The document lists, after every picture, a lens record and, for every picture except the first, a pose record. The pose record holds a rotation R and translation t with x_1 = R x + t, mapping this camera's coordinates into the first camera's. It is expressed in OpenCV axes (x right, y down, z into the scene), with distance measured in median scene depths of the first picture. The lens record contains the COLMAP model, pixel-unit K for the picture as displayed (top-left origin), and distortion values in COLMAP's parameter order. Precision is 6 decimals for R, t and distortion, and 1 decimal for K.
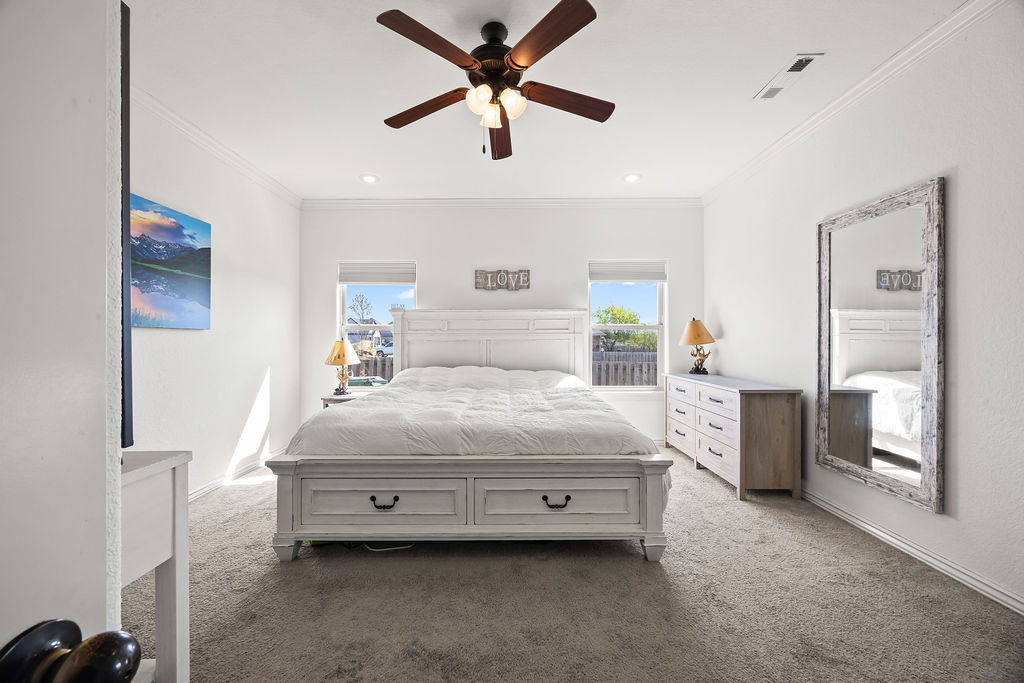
lens RADIAL K [[389.6, 0, 507.7], [0, 389.6, 332.9], [0, 0, 1]] dist [-0.002119, 0.000026]
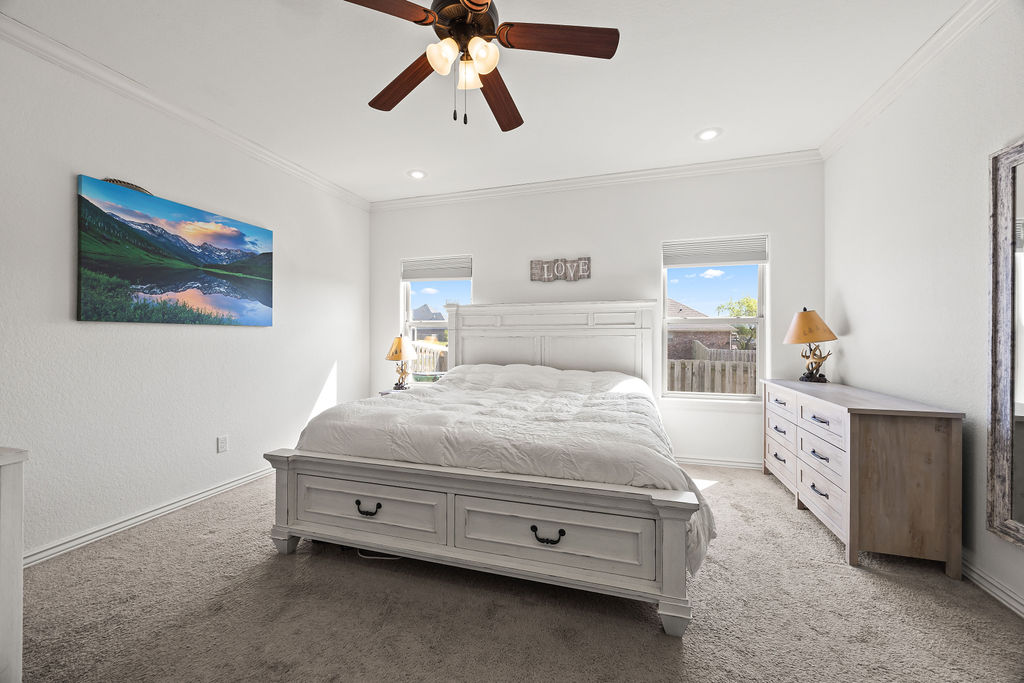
lens RADIAL K [[389.6, 0, 507.7], [0, 389.6, 332.9], [0, 0, 1]] dist [-0.002119, 0.000026]
pose [[0.955813, -0.000924, -0.293974, 0.221672], [0.003869, 0.999948, 0.009437, 0.001981], [0.293950, -0.010157, 0.955767, 0.156773]]
